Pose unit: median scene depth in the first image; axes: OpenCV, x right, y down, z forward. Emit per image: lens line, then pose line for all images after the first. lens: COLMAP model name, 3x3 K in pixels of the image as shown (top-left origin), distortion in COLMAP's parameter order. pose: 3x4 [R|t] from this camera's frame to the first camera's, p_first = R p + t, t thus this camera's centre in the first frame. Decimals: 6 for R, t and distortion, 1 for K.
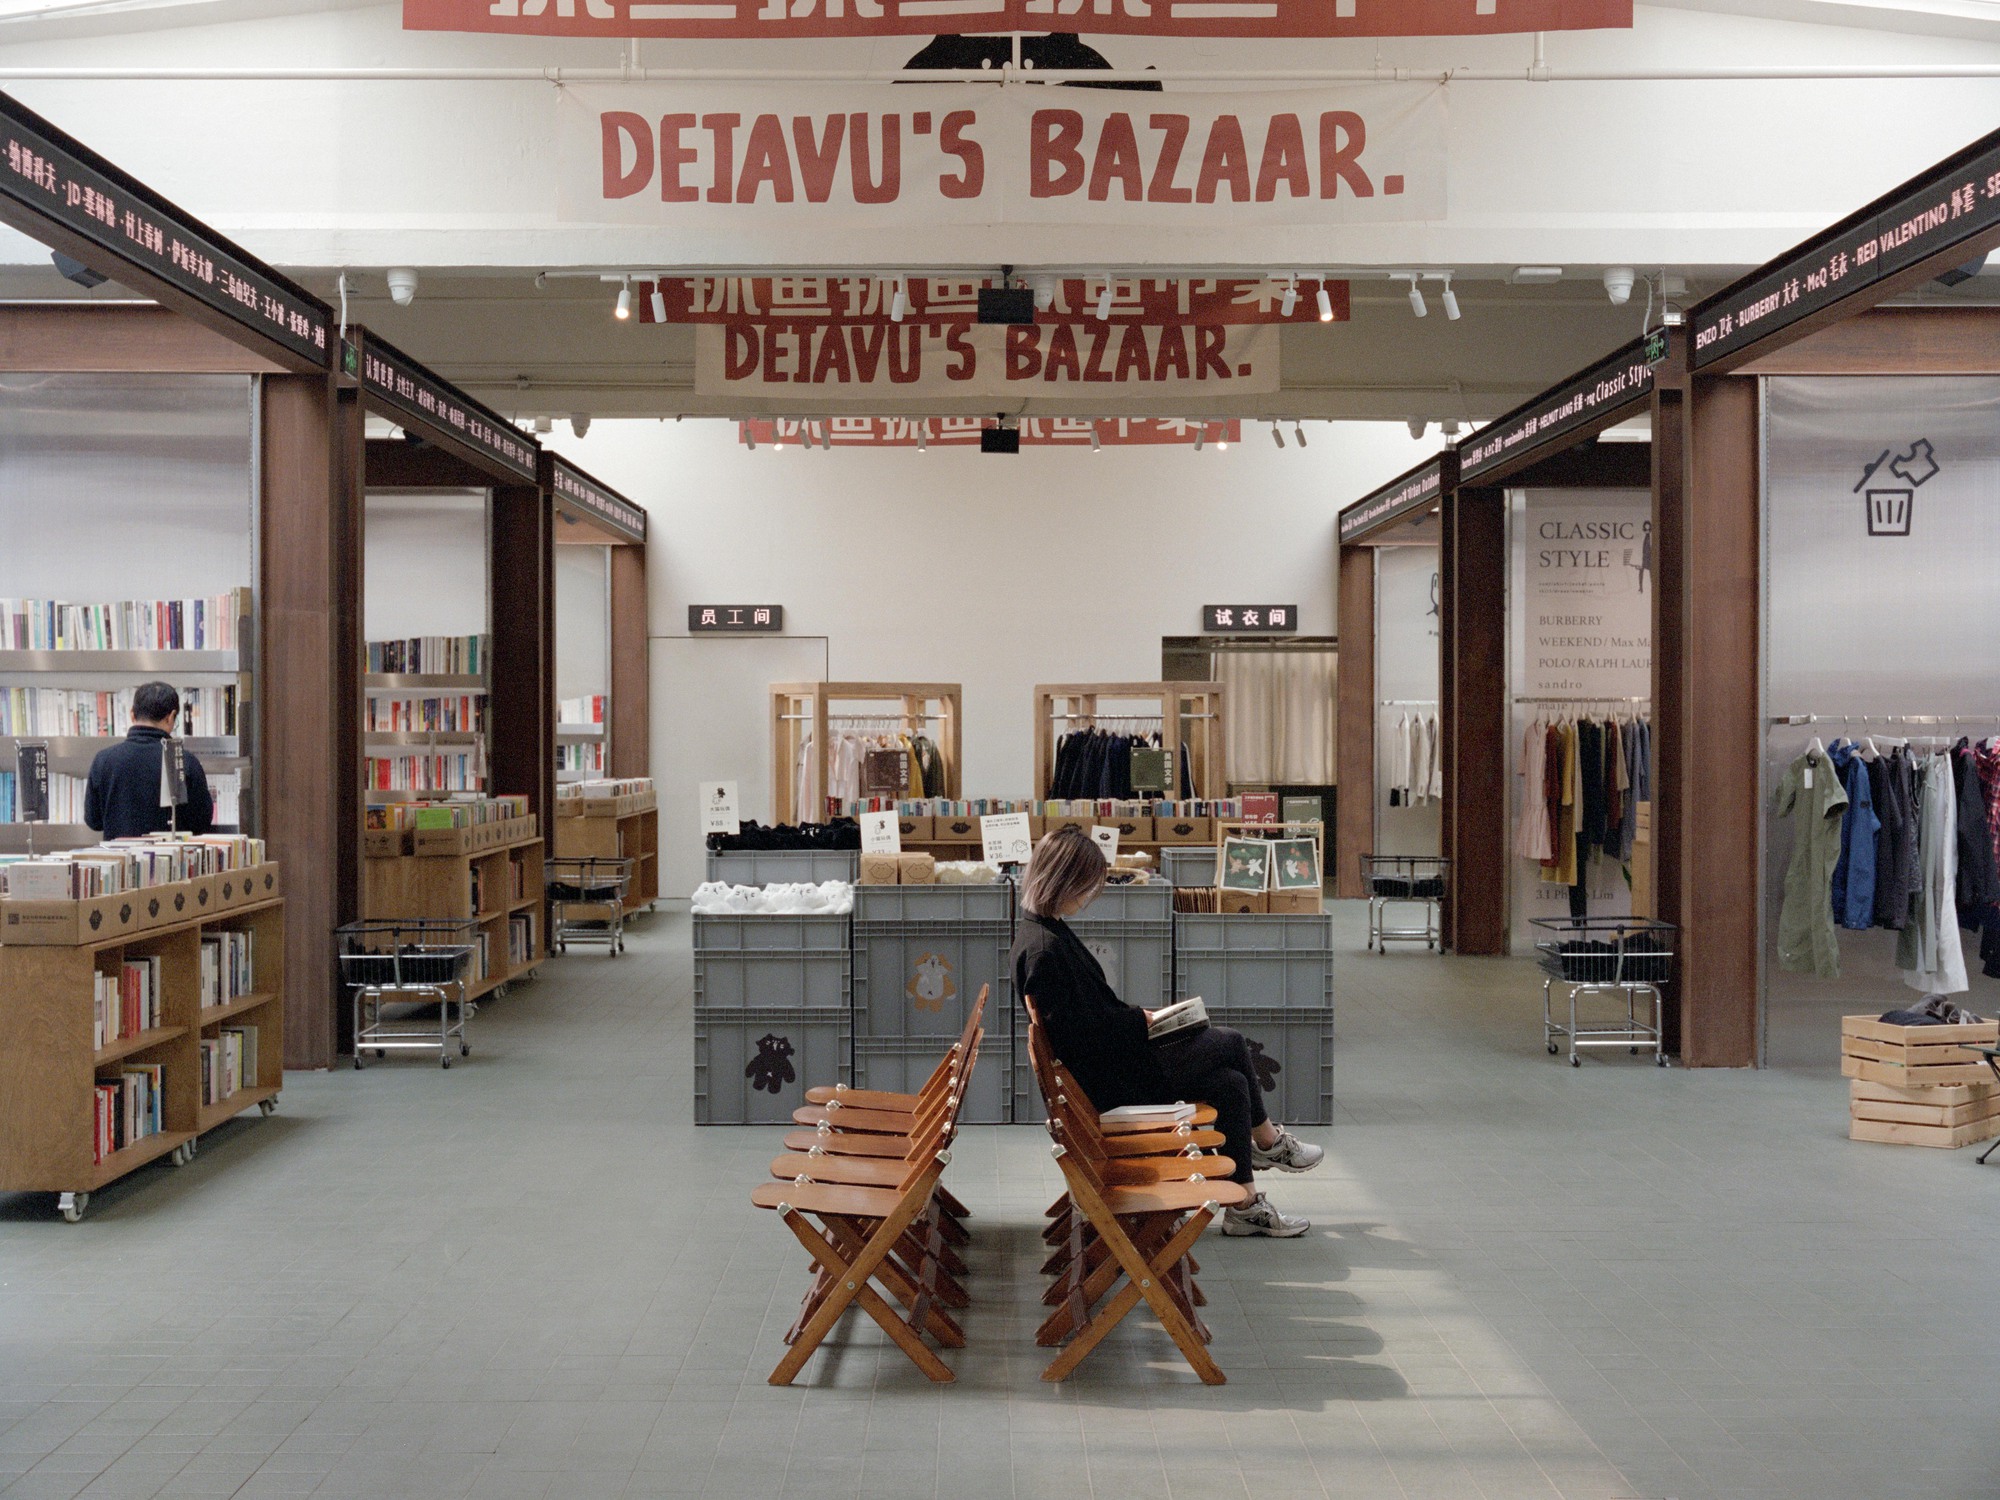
lens RADIAL K [[2787.8, 0, 1016.2], [0, 2787.8, 743.6], [0, 0, 1]] dist [-0.098158, 0.000000]
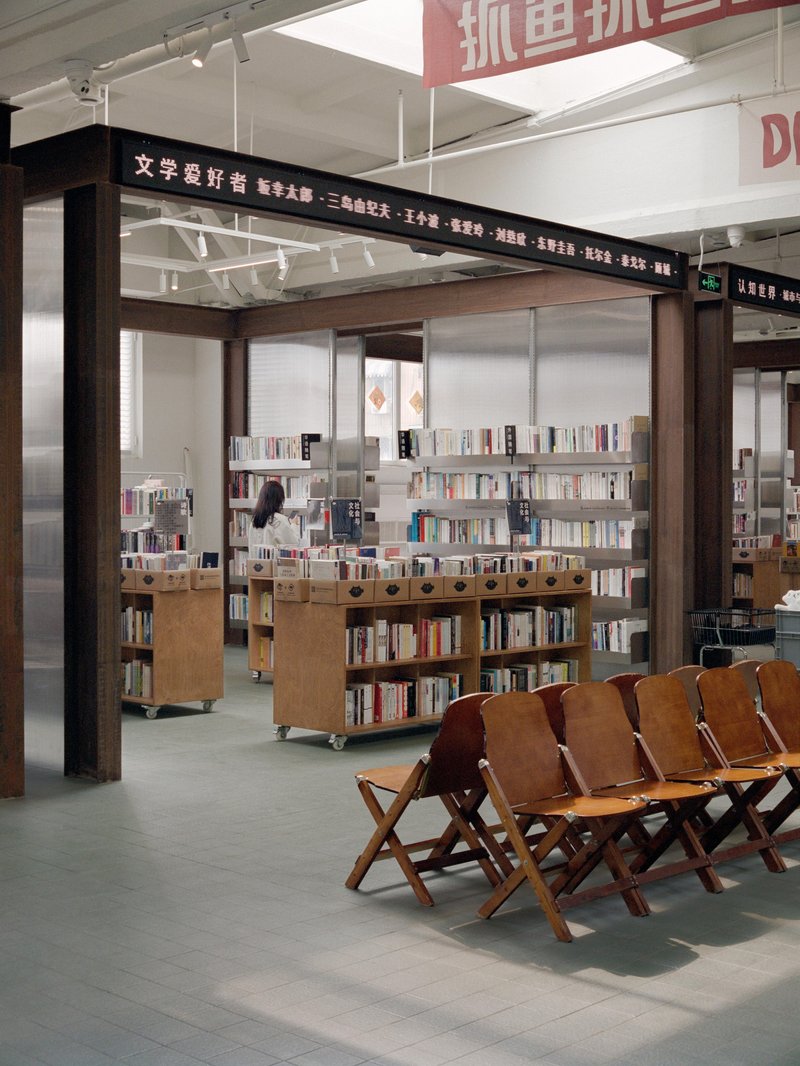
lens RADIAL K [[1485.9, 0, 404.6], [0, 1485.9, 527.4], [0, 0, 1]] dist [-0.098158, 0.000000]
pose [[0.707468, 0.013577, -0.706615, 0.278308], [-0.008162, 0.999906, 0.011040, 0.005862], [0.706699, -0.002043, 0.707512, 0.209621]]
